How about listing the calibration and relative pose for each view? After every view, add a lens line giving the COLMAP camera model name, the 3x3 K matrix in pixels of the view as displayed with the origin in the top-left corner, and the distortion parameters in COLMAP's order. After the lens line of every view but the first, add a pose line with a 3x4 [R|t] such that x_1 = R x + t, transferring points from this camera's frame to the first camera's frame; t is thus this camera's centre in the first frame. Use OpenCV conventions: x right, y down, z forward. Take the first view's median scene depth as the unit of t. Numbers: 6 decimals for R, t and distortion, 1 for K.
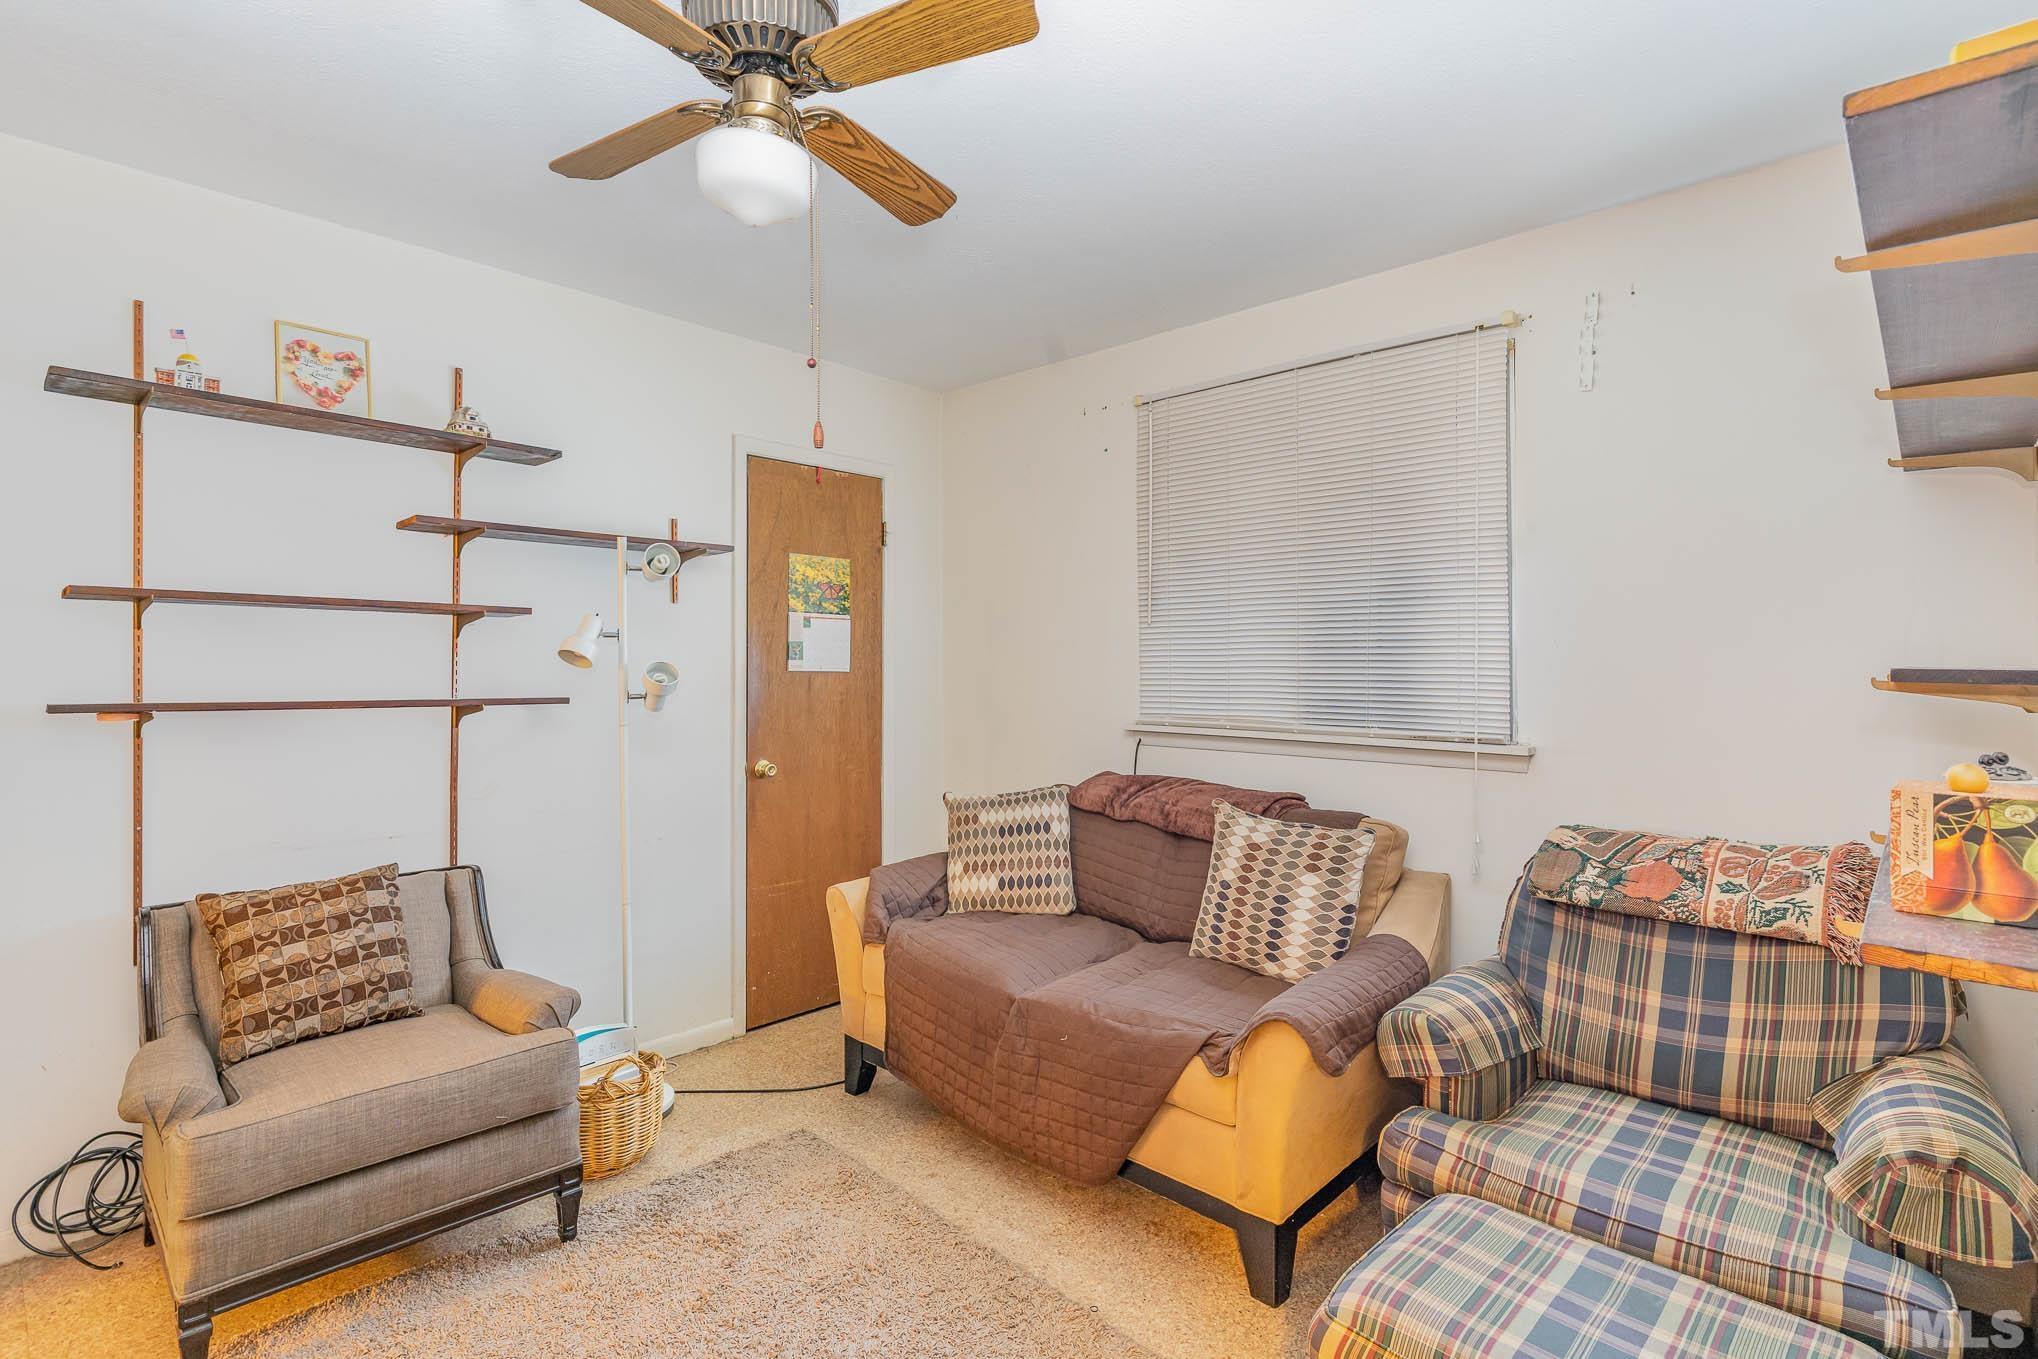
lens RADIAL K [[986.8, 0, 1012.6], [0, 986.8, 675.4], [0, 0, 1]] dist [0.001255, -0.000835]
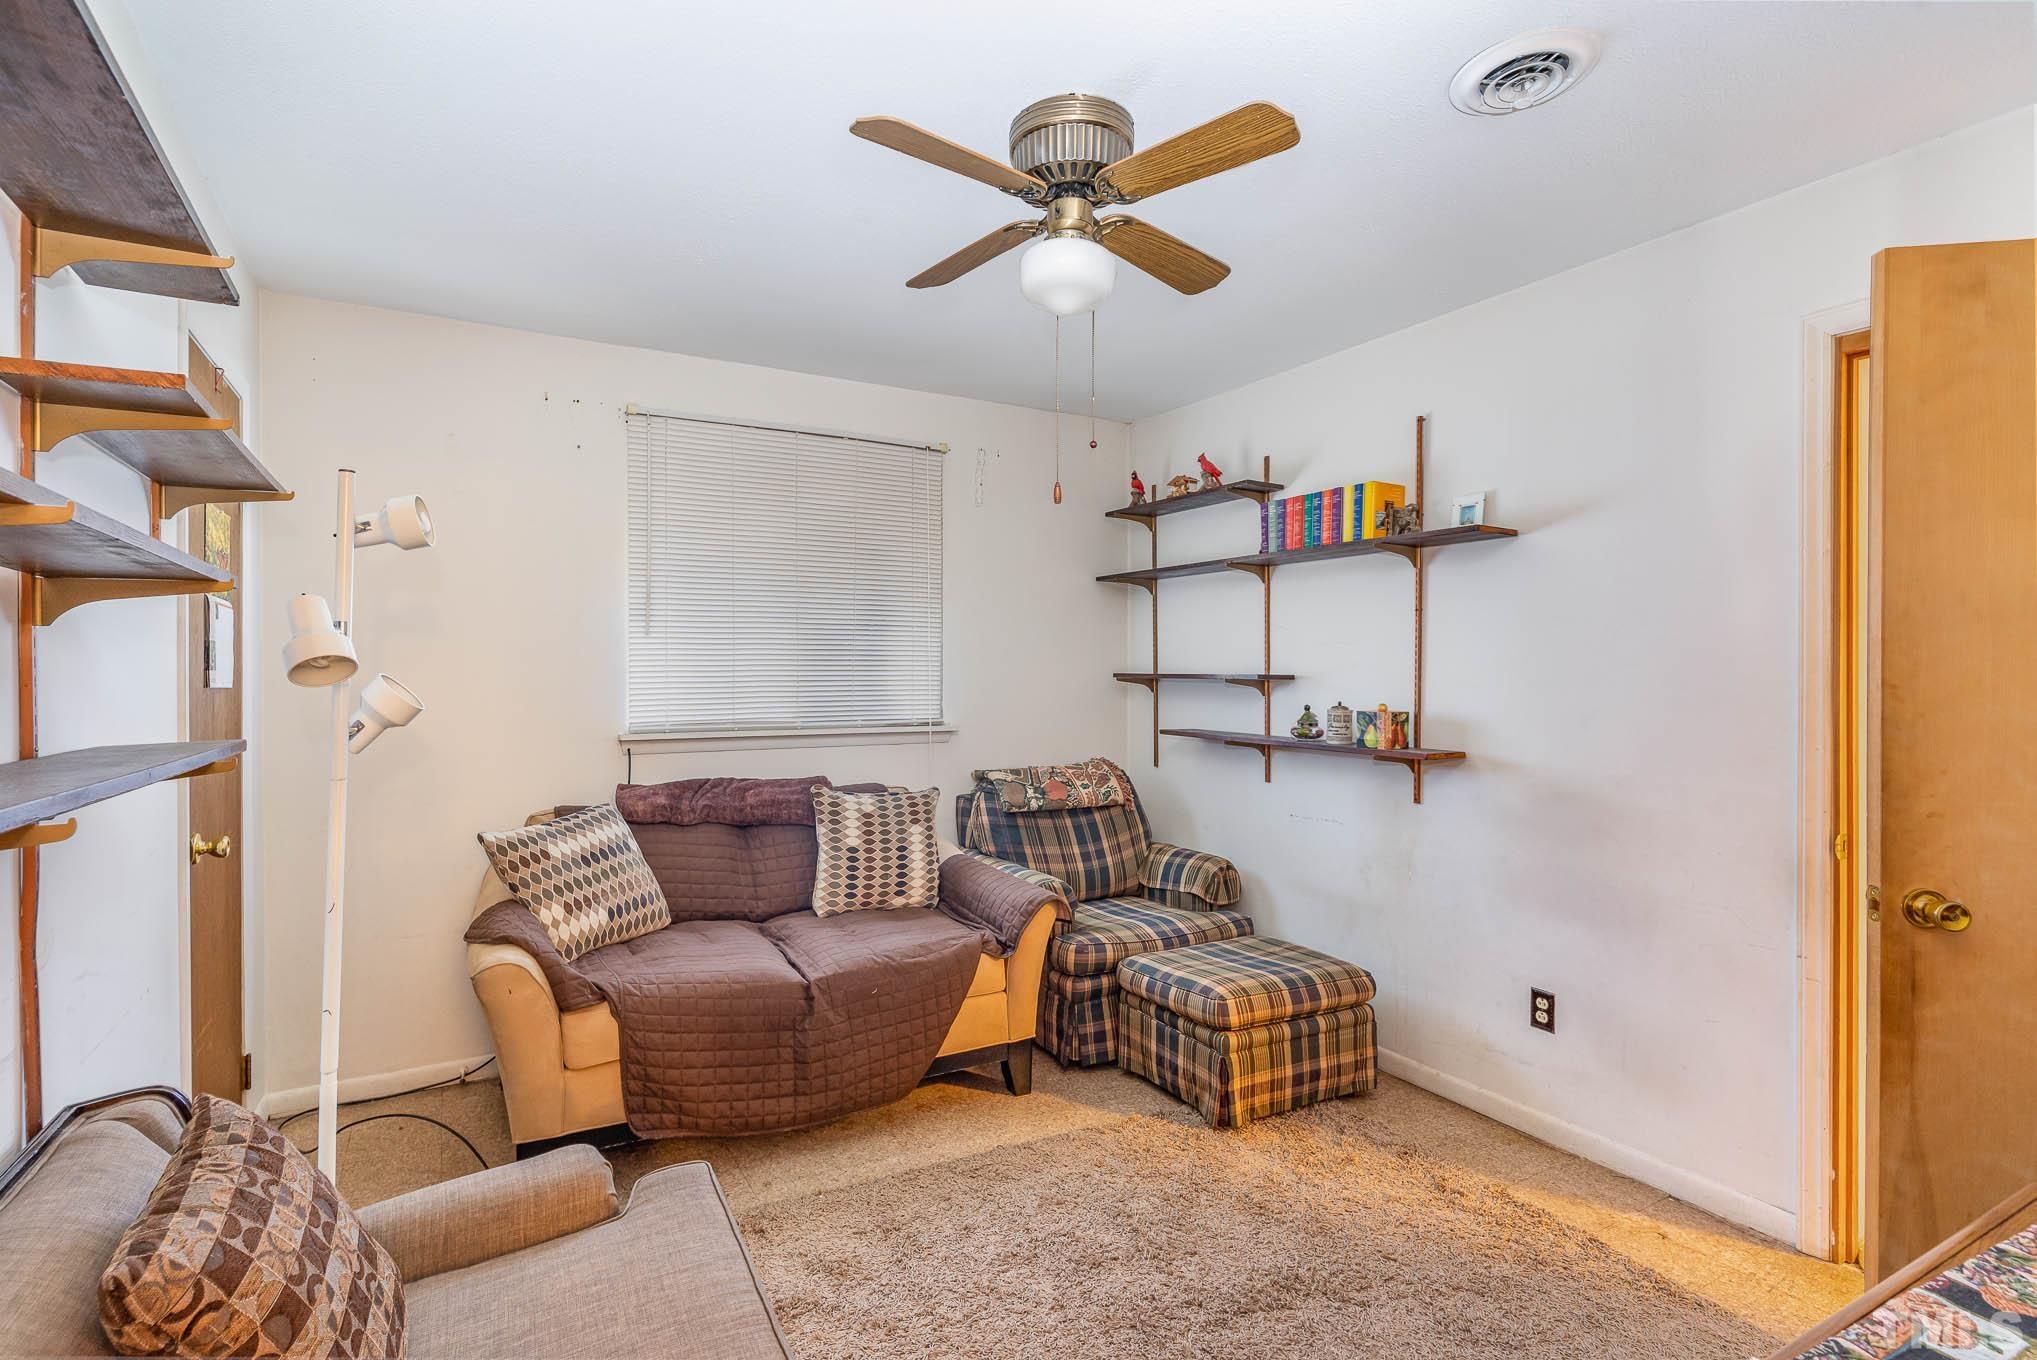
lens RADIAL K [[986.4, 0, 1013.6], [0, 986.4, 675.4], [0, 0, 1]] dist [0.001255, -0.000835]
pose [[0.273290, -0.006369, 0.961911, -0.970273], [0.009657, 0.999946, 0.003877, -0.012280], [-0.961883, 0.008229, 0.273336, 0.480824]]
